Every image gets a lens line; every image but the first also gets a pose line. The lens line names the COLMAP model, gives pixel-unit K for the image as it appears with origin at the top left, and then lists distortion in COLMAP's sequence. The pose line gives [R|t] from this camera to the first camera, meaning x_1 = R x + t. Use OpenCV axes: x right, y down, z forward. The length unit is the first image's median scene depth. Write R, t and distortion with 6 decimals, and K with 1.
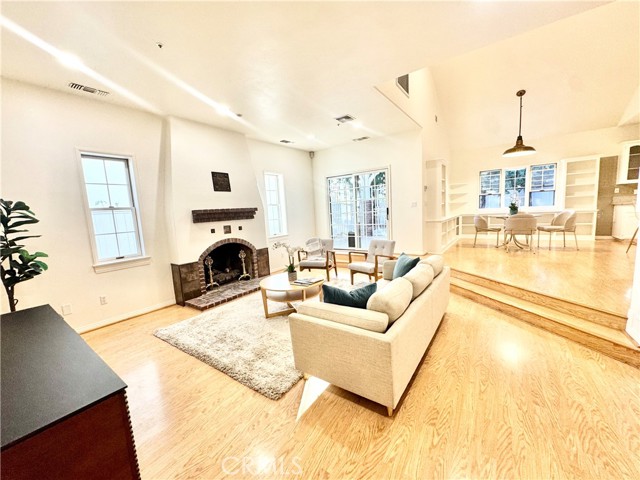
lens RADIAL K [[255.3, 0, 320.0], [0, 255.3, 240.0], [0, 0, 1]] dist [-0.009015, 0.000055]
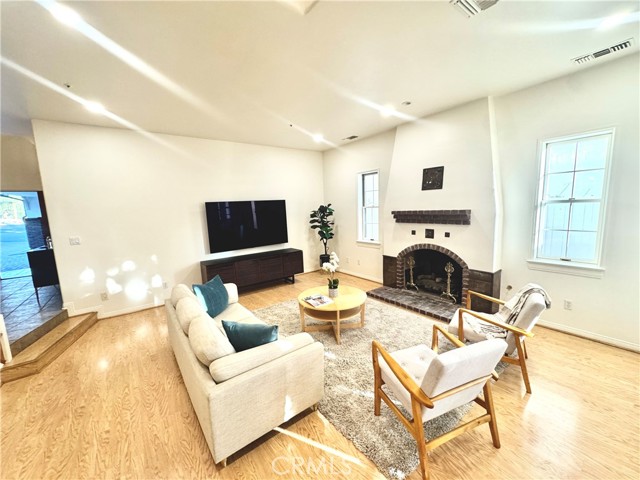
lens RADIAL K [[255.3, 0, 320.0], [0, 255.3, 240.0], [0, 0, 1]] dist [-0.009015, 0.000055]
pose [[-0.294001, 0.189907, -0.936749, 0.594141], [-0.054118, 0.975183, 0.214684, -0.195641], [0.954272, 0.113812, -0.276428, 0.927941]]
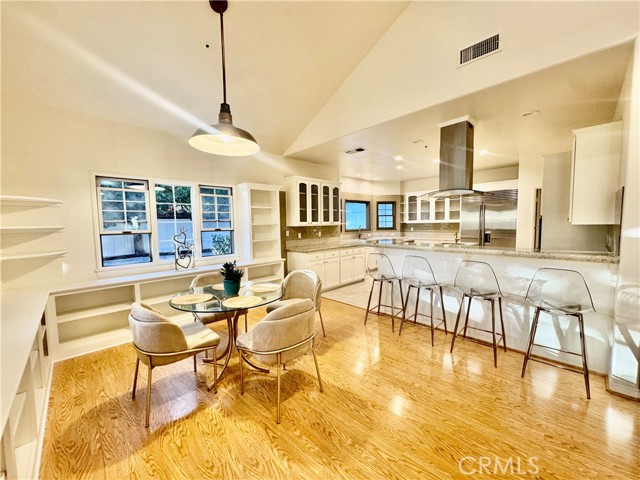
lens RADIAL K [[255.3, 0, 320.0], [0, 255.3, 240.0], [0, 0, 1]] dist [-0.009015, 0.000055]
pose [[0.176880, -0.014265, 0.984129, 0.157717], [0.119641, 0.992792, -0.007113, -0.065522], [-0.976934, 0.119000, 0.177312, 0.314300]]
